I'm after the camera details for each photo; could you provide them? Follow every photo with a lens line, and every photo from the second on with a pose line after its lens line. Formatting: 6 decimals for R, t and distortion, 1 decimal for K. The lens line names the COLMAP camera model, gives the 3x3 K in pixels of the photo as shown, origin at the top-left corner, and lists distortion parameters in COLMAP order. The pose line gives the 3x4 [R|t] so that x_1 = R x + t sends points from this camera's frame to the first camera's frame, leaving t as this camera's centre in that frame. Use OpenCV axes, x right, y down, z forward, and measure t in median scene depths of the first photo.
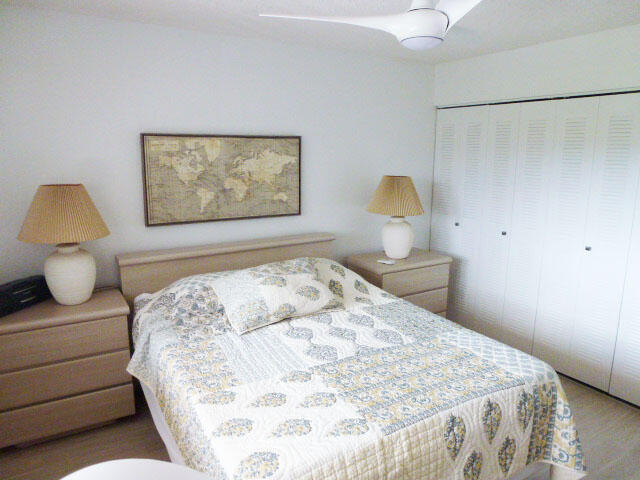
lens RADIAL K [[459.8, 0, 322.8], [0, 459.8, 240.8], [0, 0, 1]] dist [-0.060125, -0.000023]
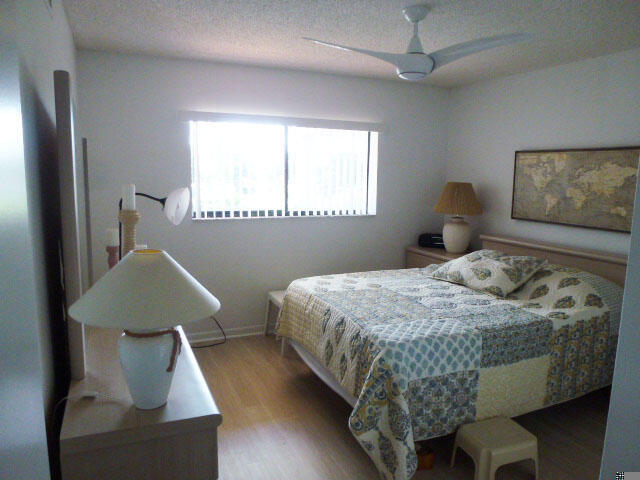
lens RADIAL K [[459.8, 0, 322.8], [0, 459.8, 240.8], [0, 0, 1]] dist [-0.060125, -0.000023]
pose [[-0.117293, 0.131285, -0.984381, 0.991999], [-0.211482, 0.965185, 0.153924, -0.054842], [0.970318, 0.226233, -0.085445, 0.554612]]
